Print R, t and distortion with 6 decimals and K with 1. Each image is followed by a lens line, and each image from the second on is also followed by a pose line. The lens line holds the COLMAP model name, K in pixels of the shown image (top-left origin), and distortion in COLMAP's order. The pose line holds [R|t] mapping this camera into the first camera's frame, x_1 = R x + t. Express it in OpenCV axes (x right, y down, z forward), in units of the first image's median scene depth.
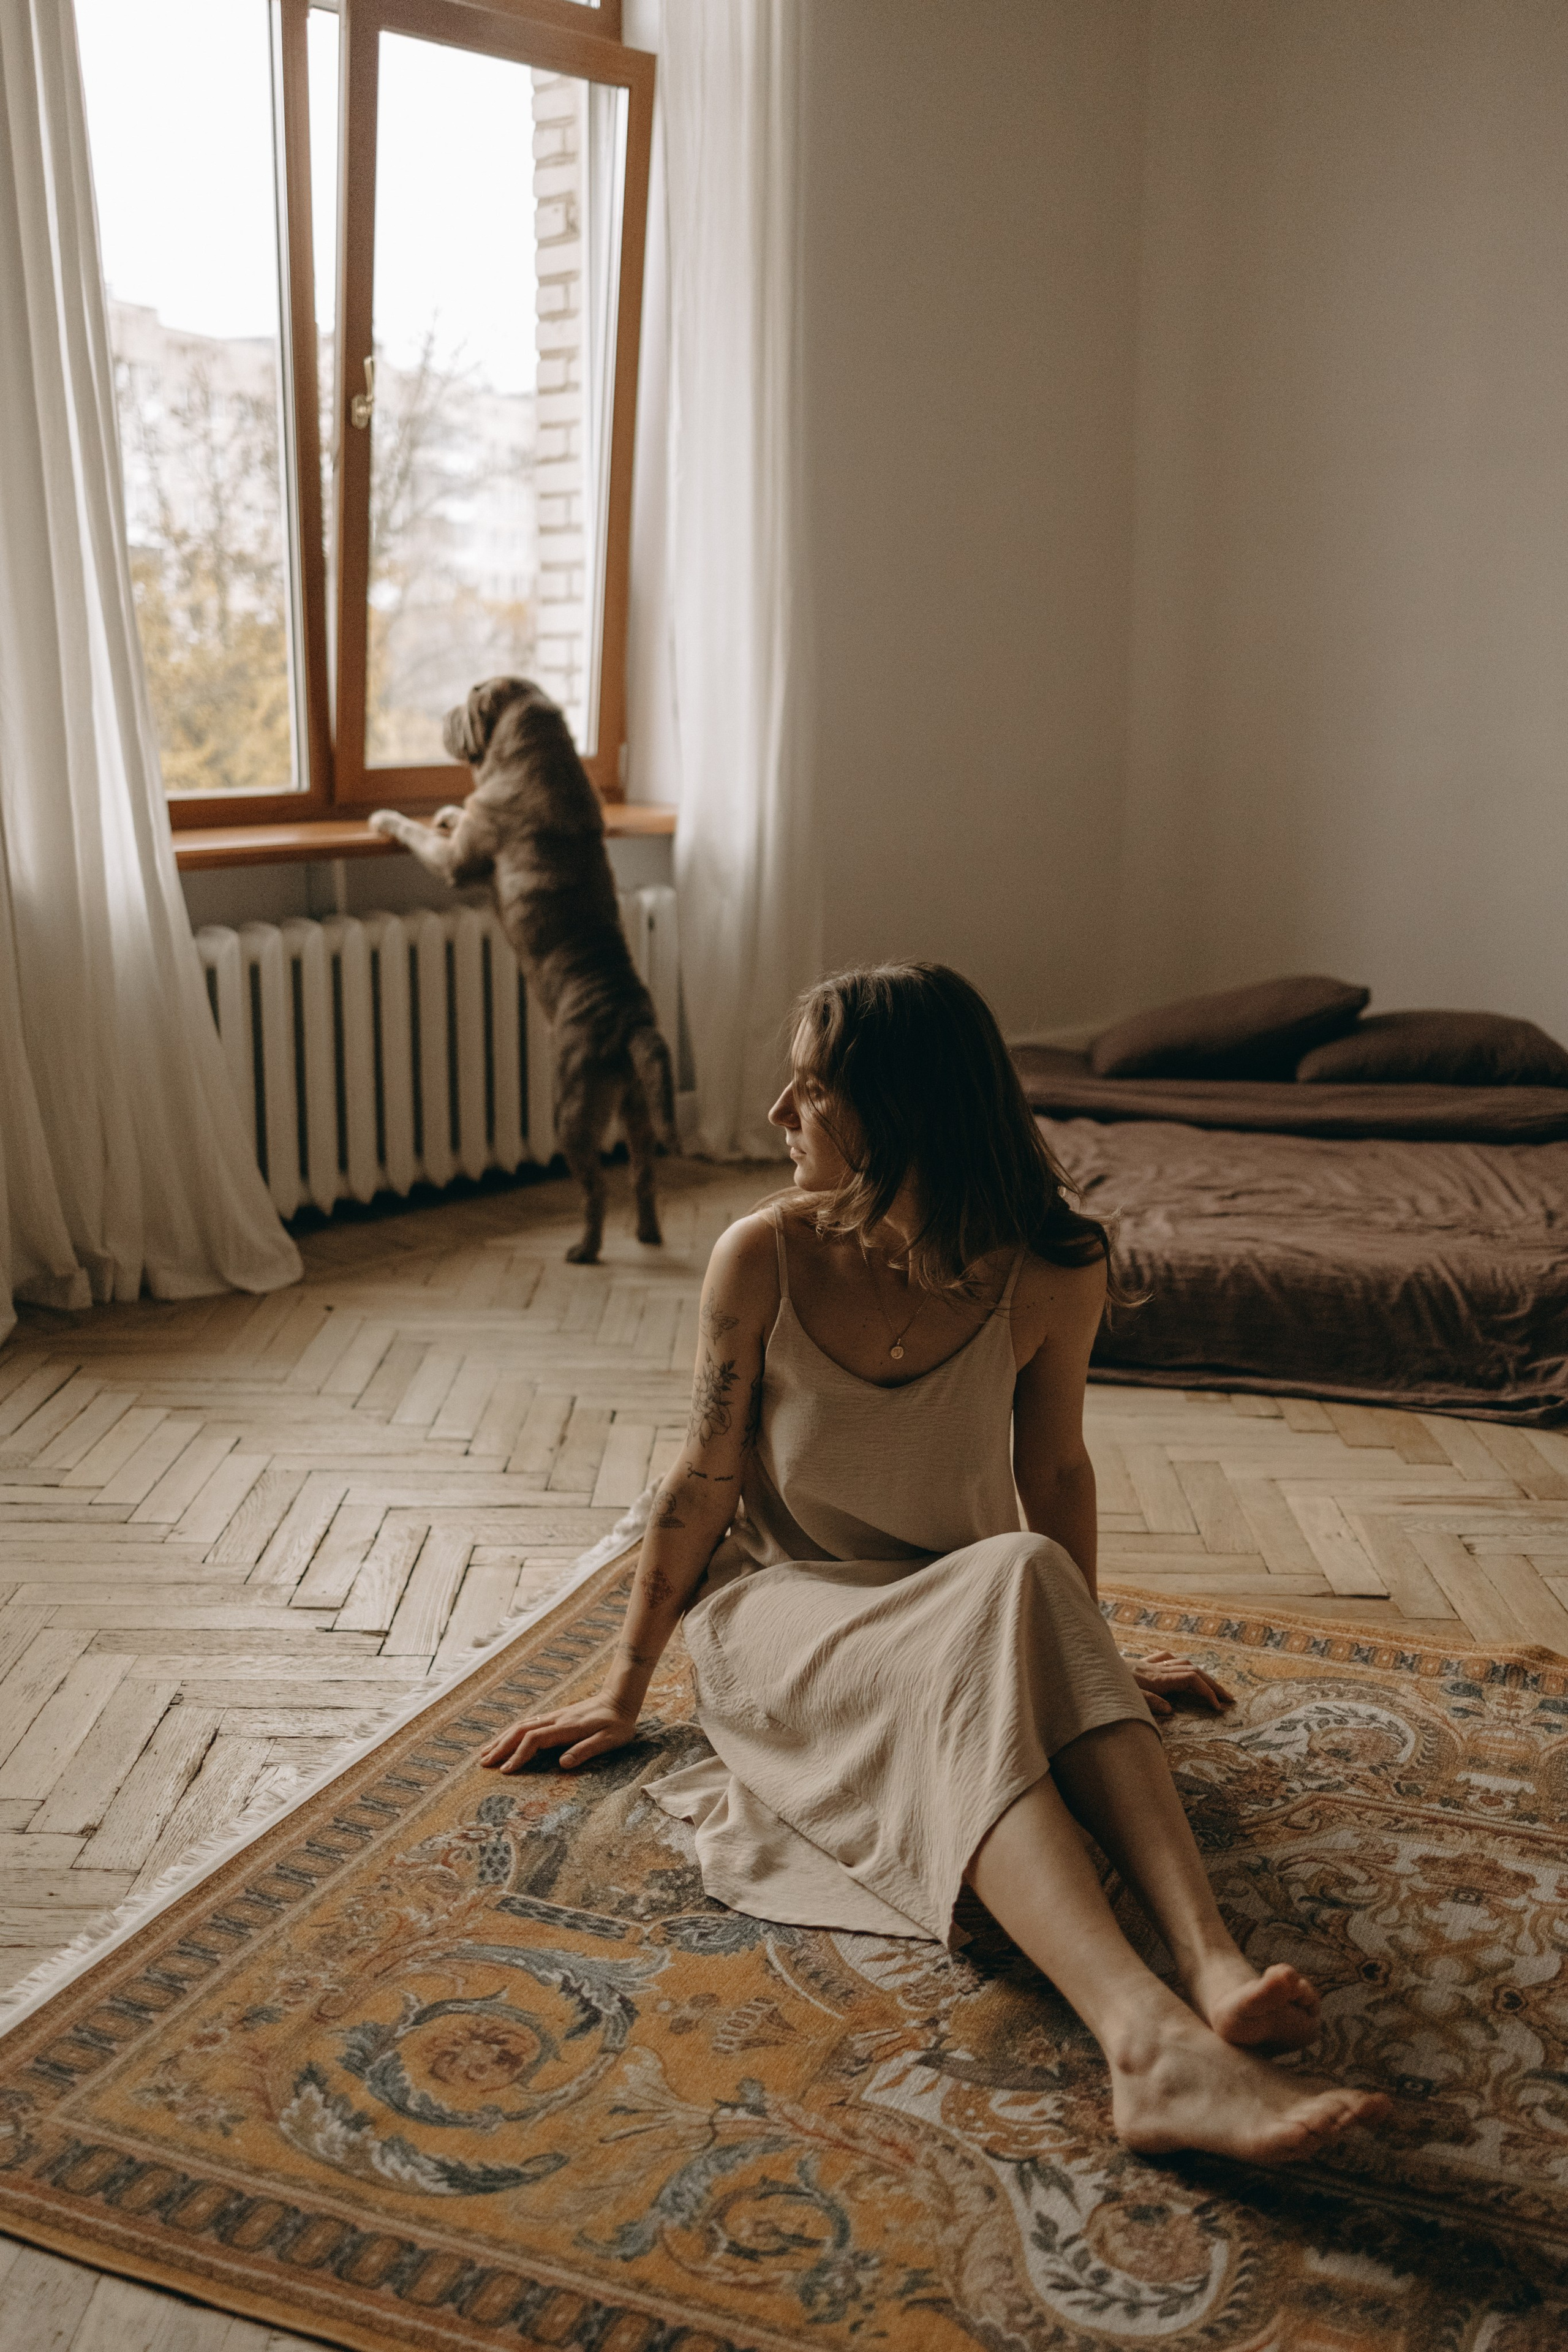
lens RADIAL K [[2327.7, 0, 781.8], [0, 2327.7, 1126.3], [0, 0, 1]] dist [0.059171, -0.022892]
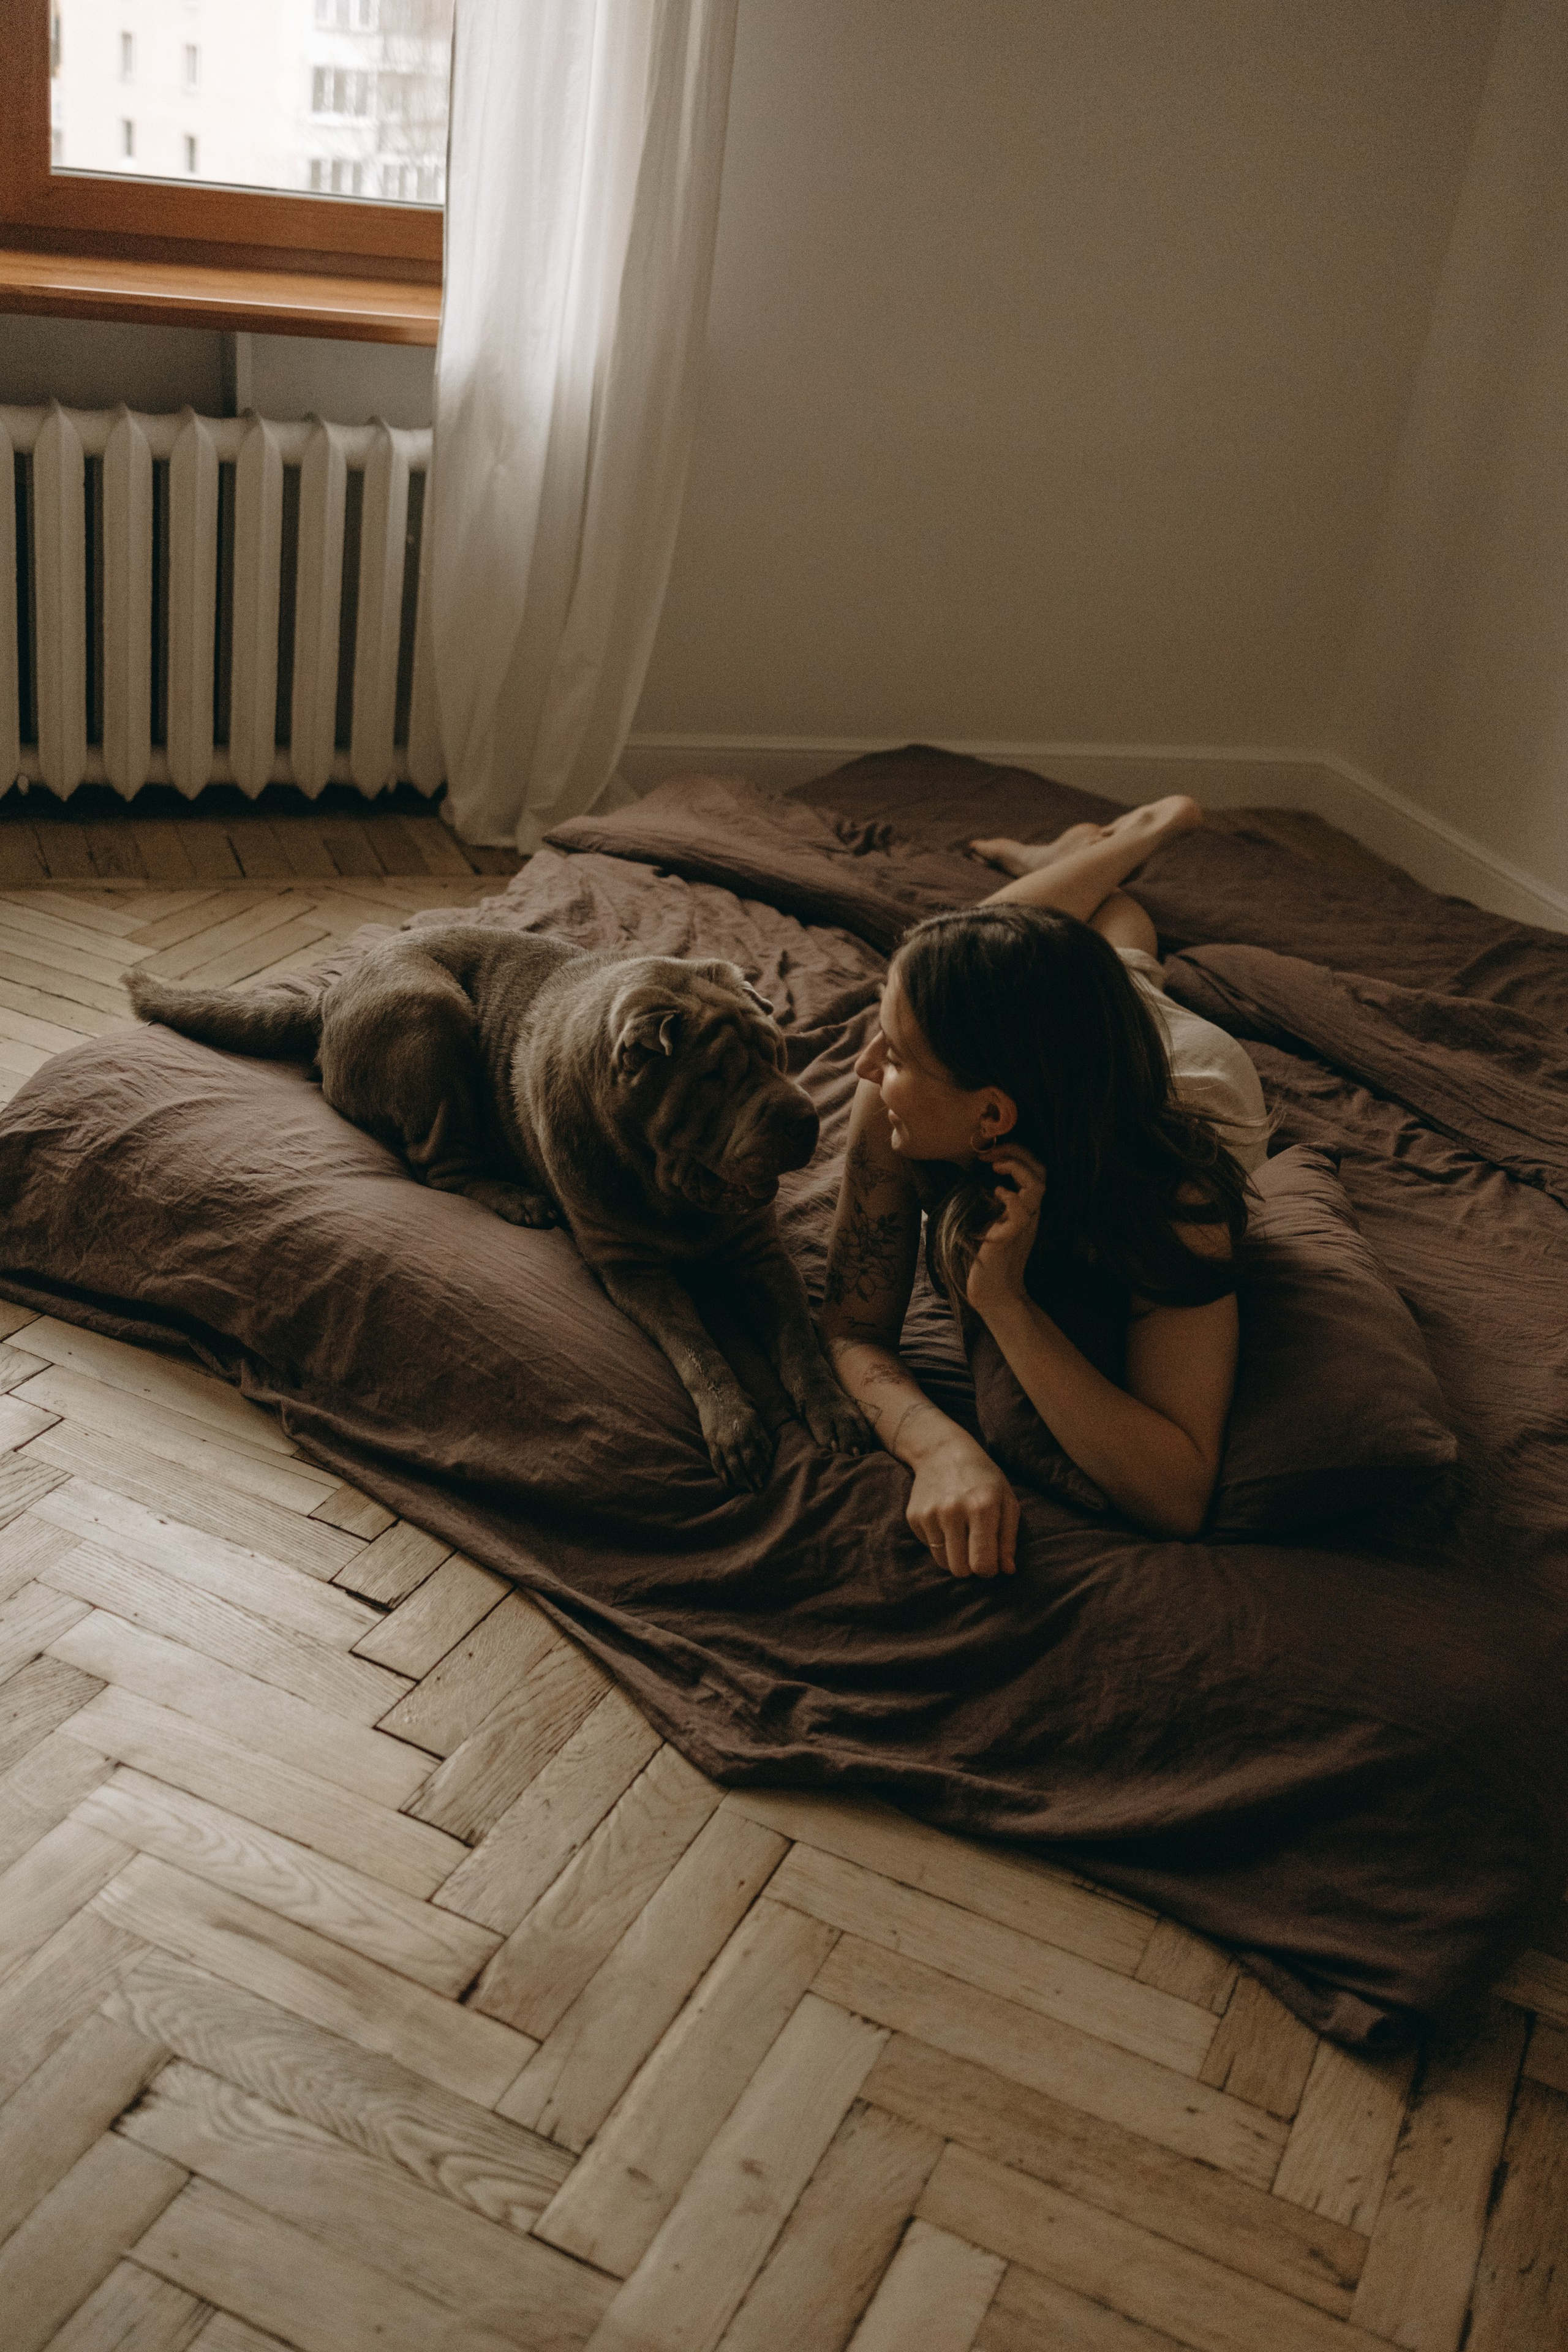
lens RADIAL K [[2327.7, 0, 781.8], [0, 2327.7, 1126.3], [0, 0, 1]] dist [0.059171, -0.022892]
pose [[0.903120, 0.276503, -0.328513, 0.744570], [-0.197423, 0.946797, 0.254164, -0.242762], [0.381312, -0.164685, 0.909659, 0.895401]]
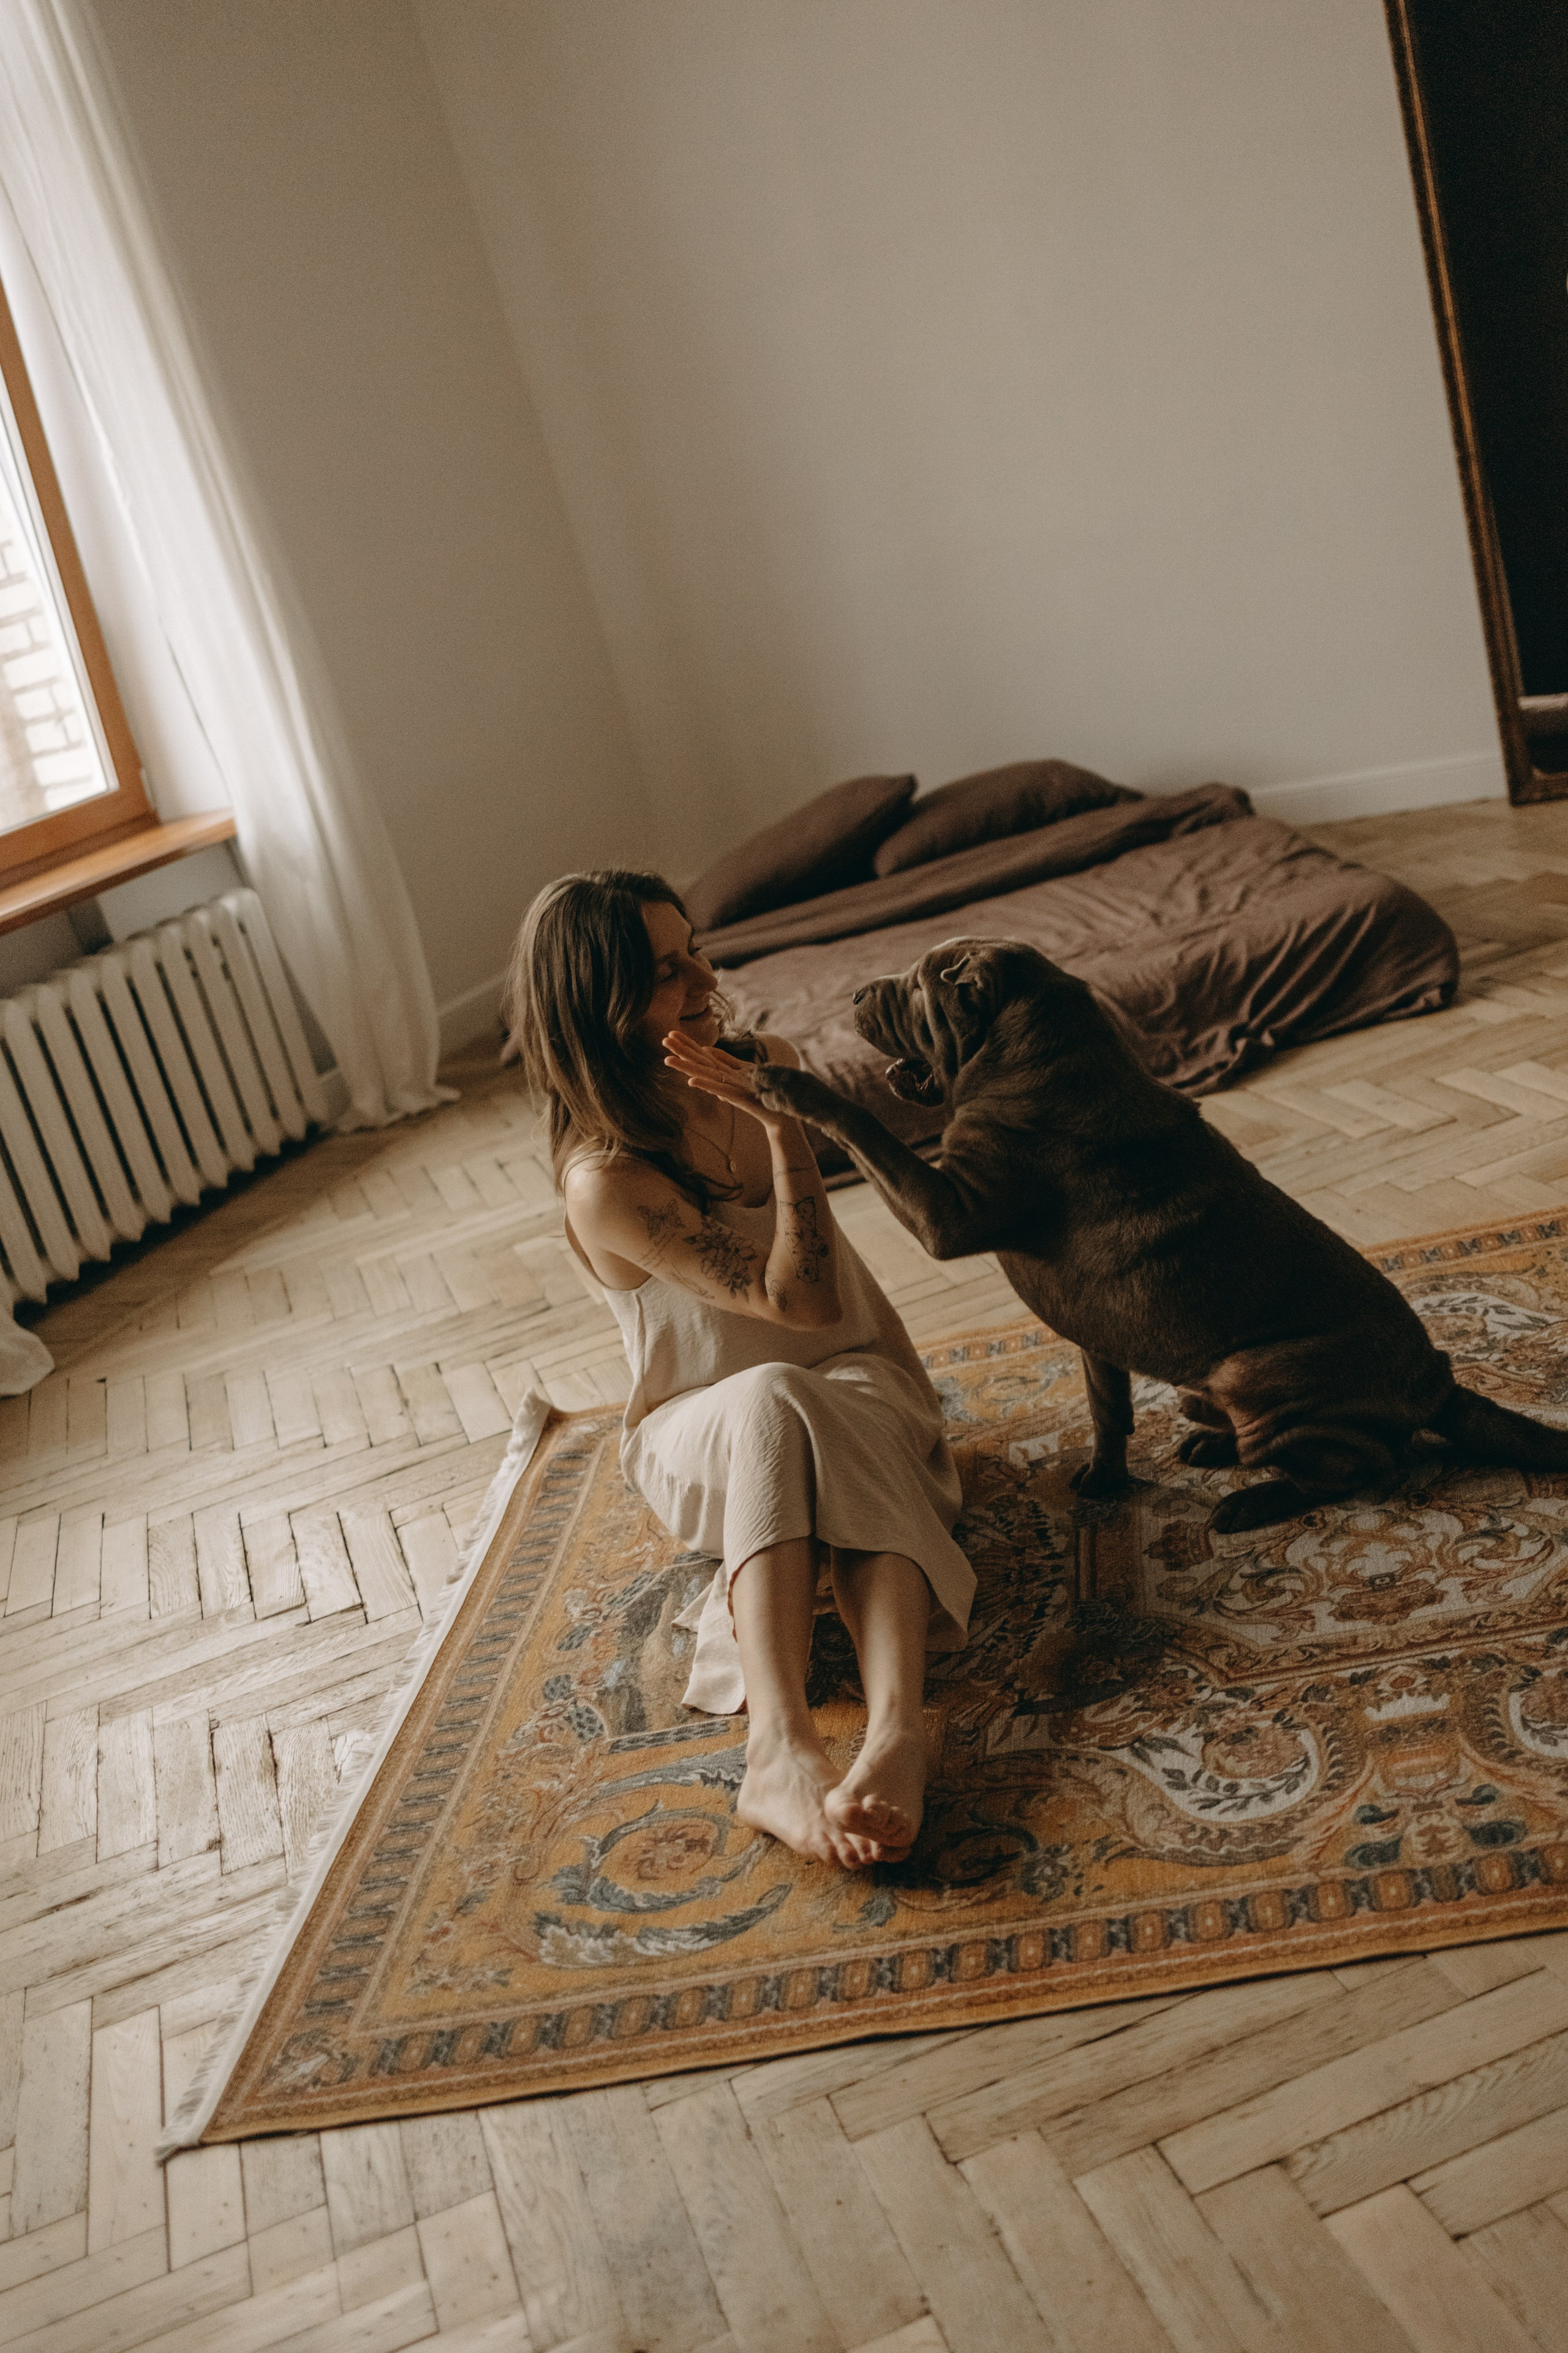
lens RADIAL K [[2471.4, 0, 734.1], [0, 2471.4, 911.3], [0, 0, 1]] dist [0.061147, -0.041364]
pose [[0.928570, -0.308476, 0.206399, -0.185859], [0.319243, 0.947457, -0.020212, -0.009045], [-0.189319, 0.084660, 0.978259, -0.221174]]
